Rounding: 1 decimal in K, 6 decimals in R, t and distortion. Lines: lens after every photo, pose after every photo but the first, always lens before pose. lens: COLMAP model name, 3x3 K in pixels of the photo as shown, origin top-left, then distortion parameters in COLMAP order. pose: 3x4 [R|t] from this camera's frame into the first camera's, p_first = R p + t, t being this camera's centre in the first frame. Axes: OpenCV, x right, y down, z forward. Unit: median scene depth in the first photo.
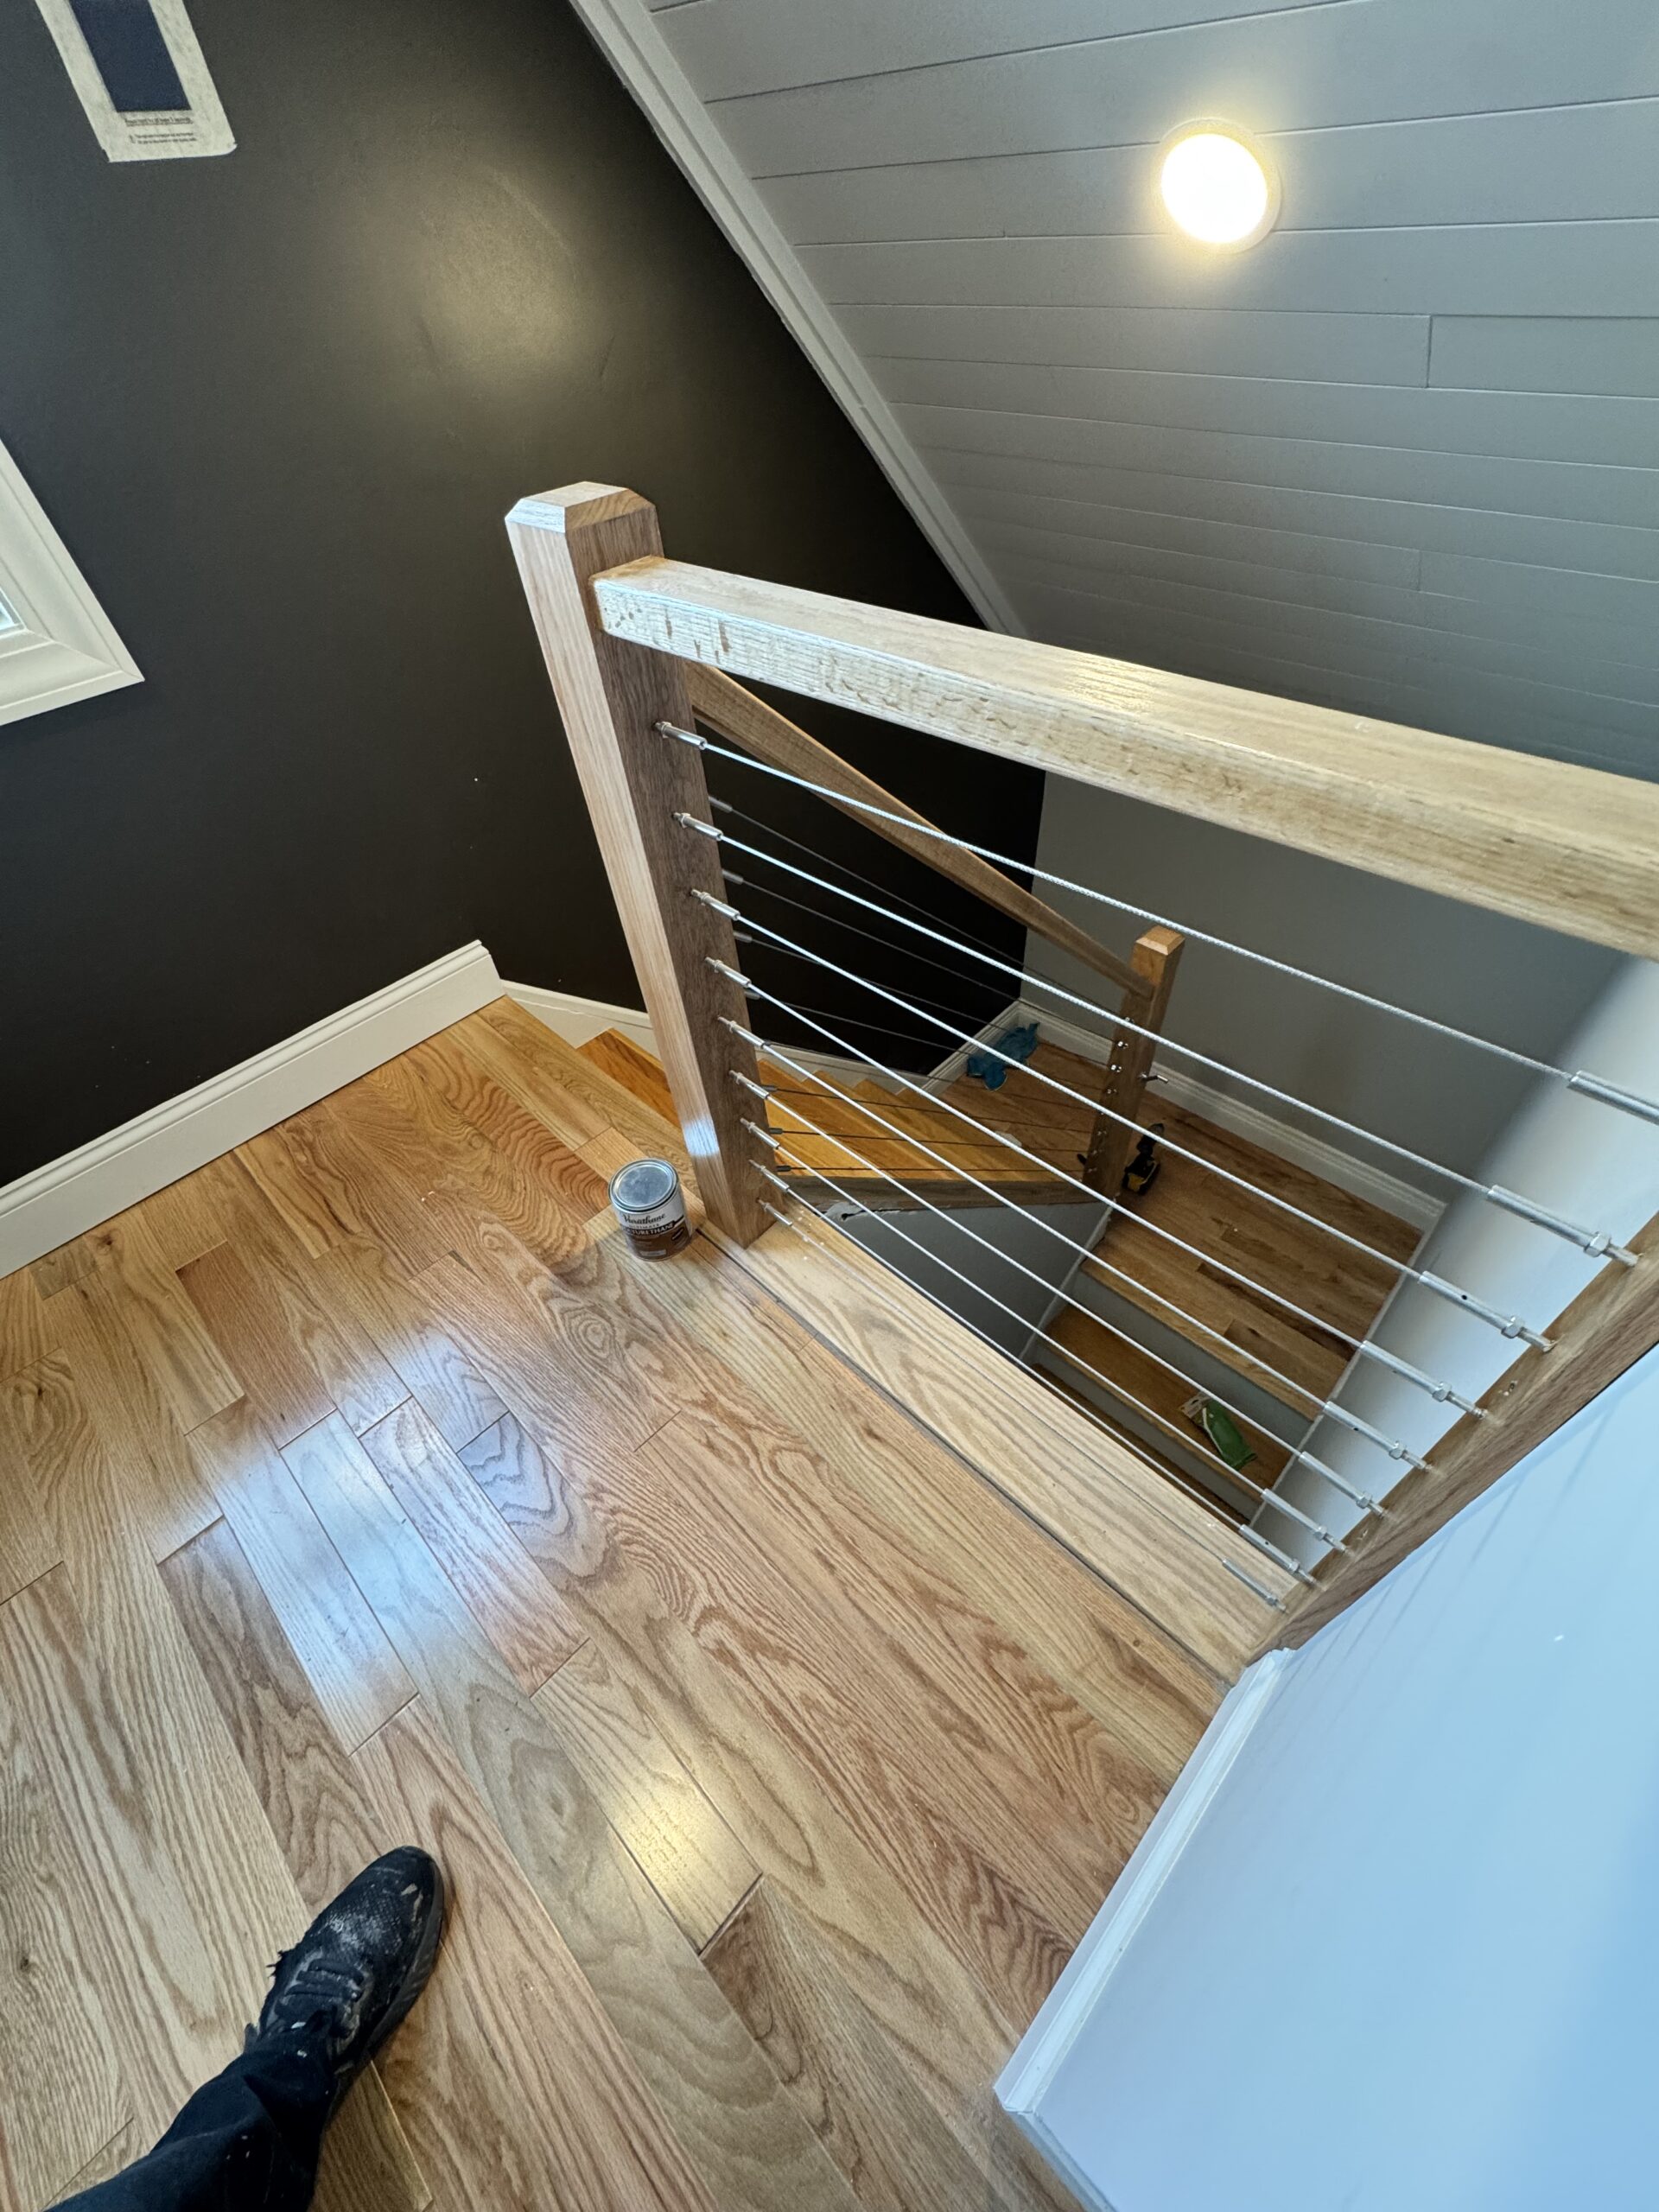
lens RADIAL K [[889.3, 0, 829.5], [0, 889.3, 1106.0], [0, 0, 1]] dist [-0.000692, 0.000088]
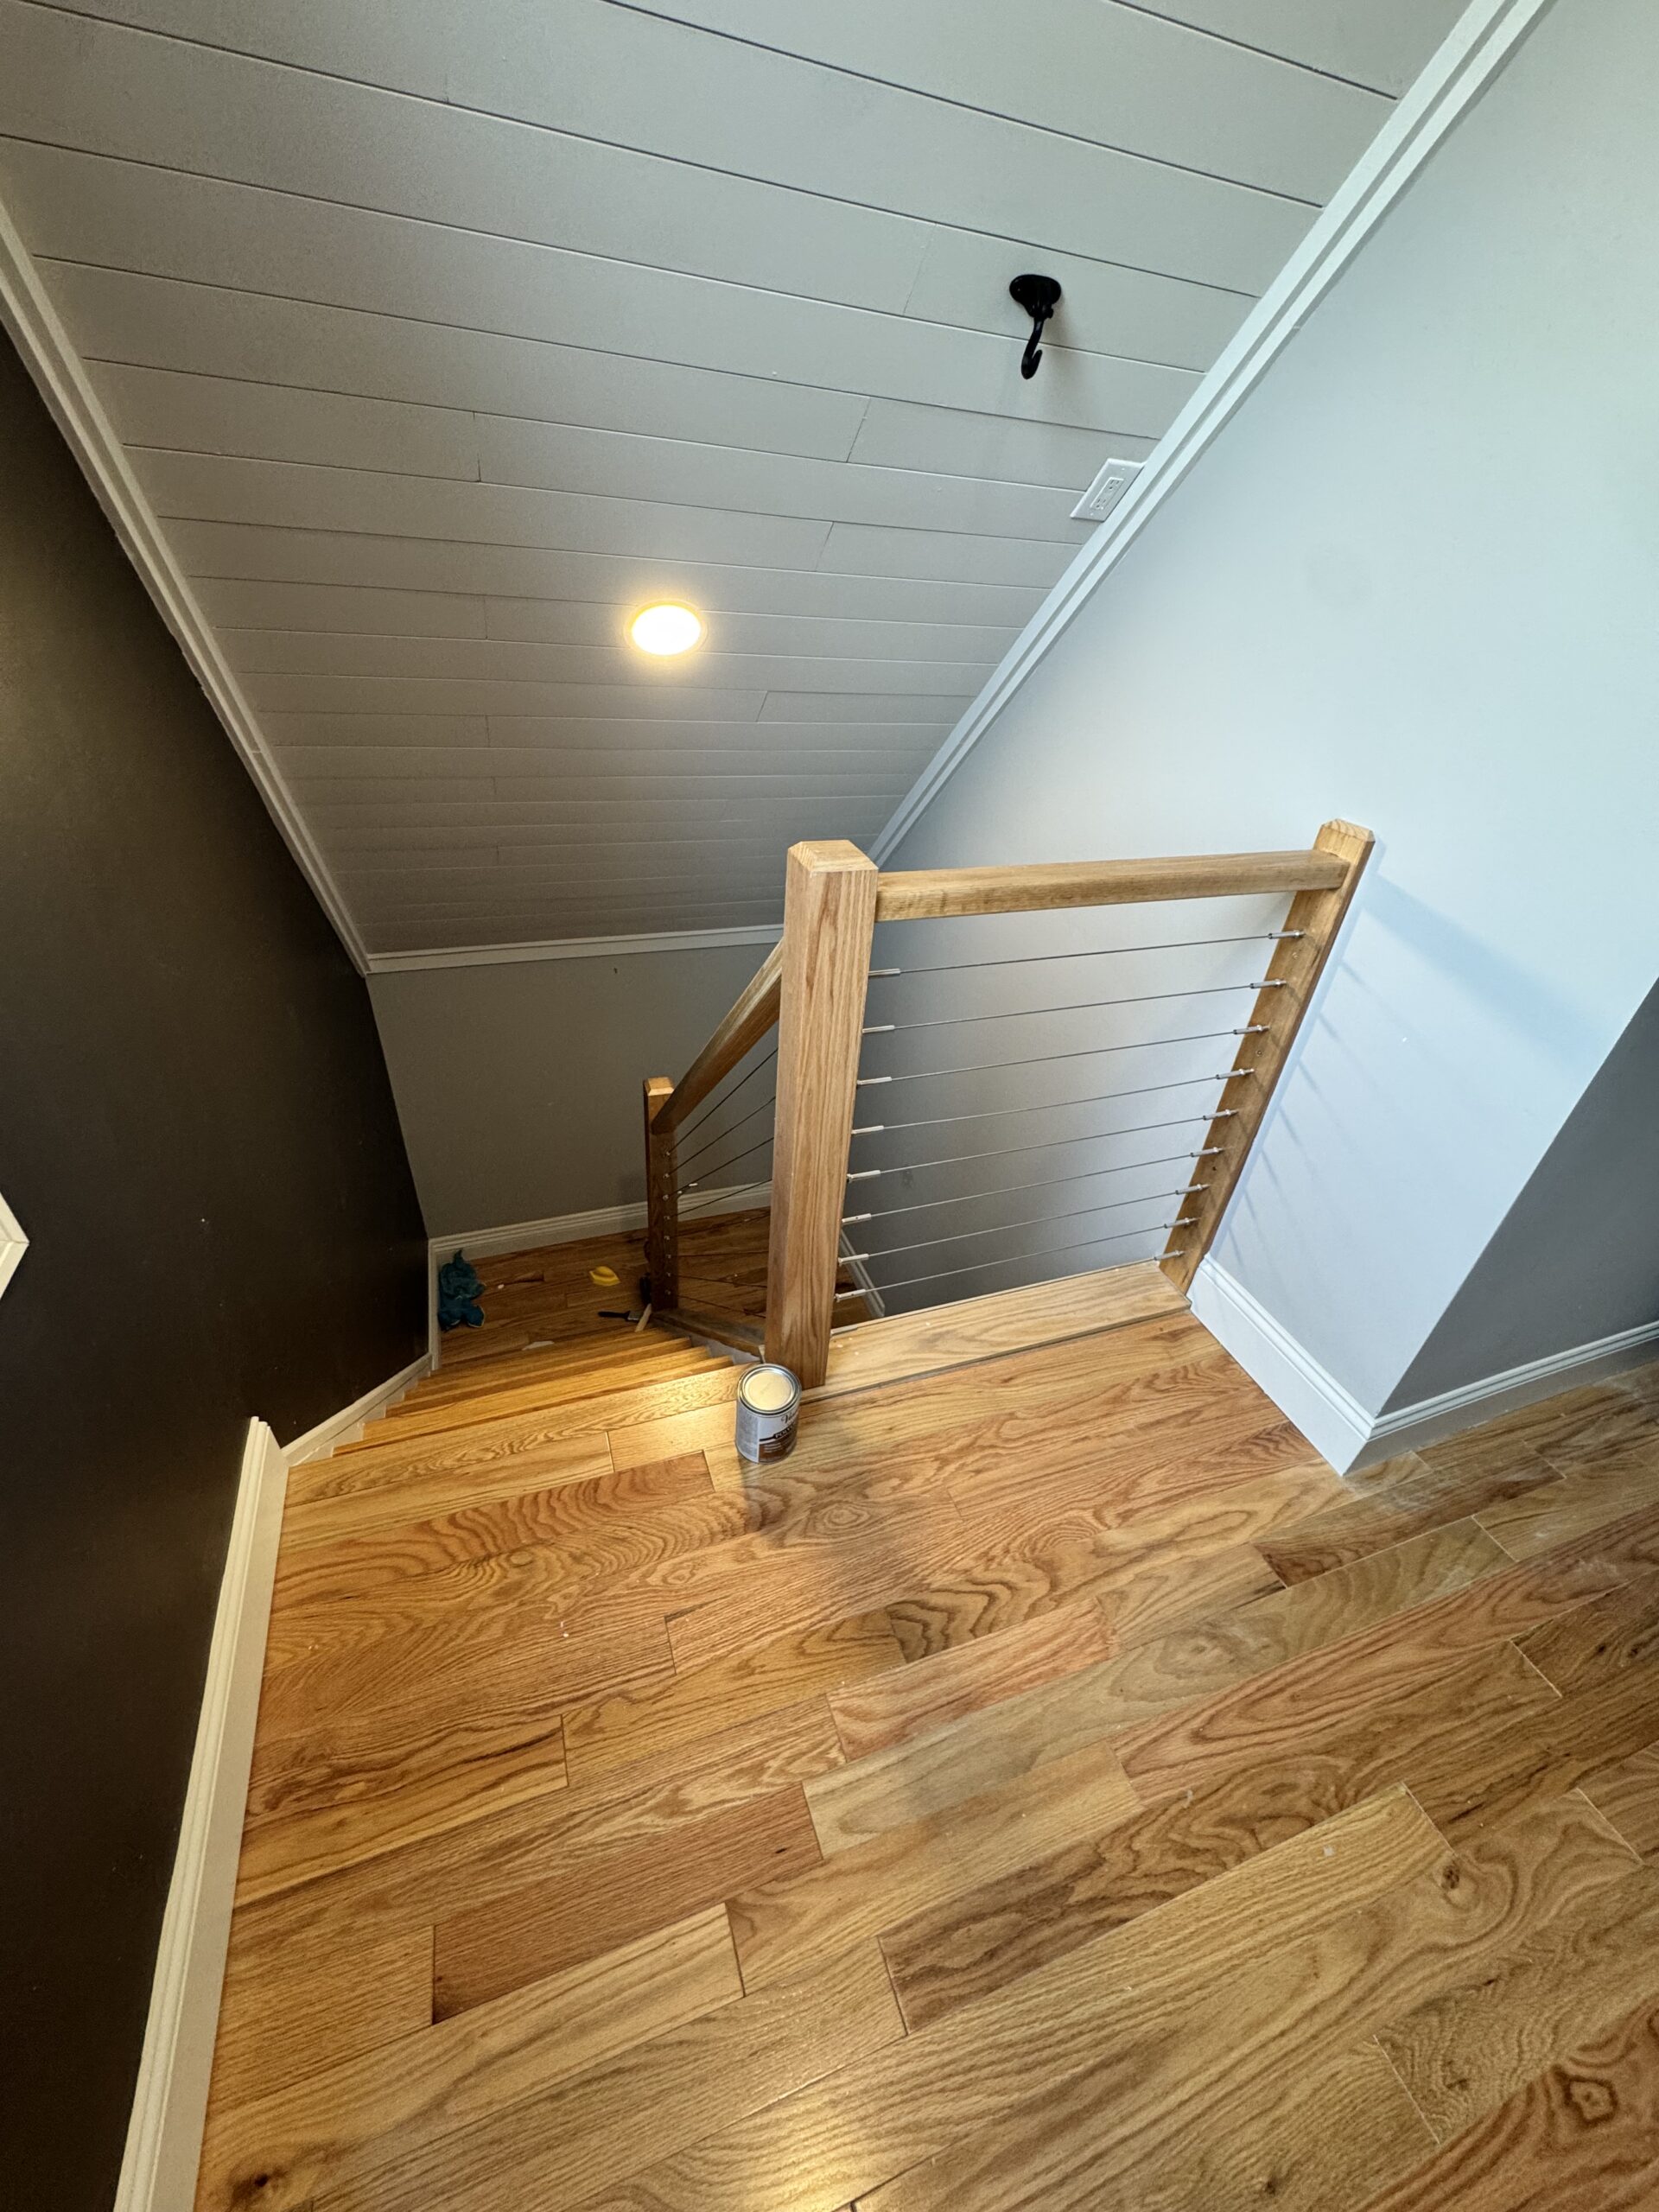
lens RADIAL K [[889.3, 0, 829.5], [0, 889.3, 1106.0], [0, 0, 1]] dist [-0.000692, 0.000088]
pose [[0.423374, -0.412679, 0.806505, -1.225977], [0.573556, 0.811196, 0.113991, -0.369567], [-0.701275, 0.414315, 0.580134, 0.223609]]
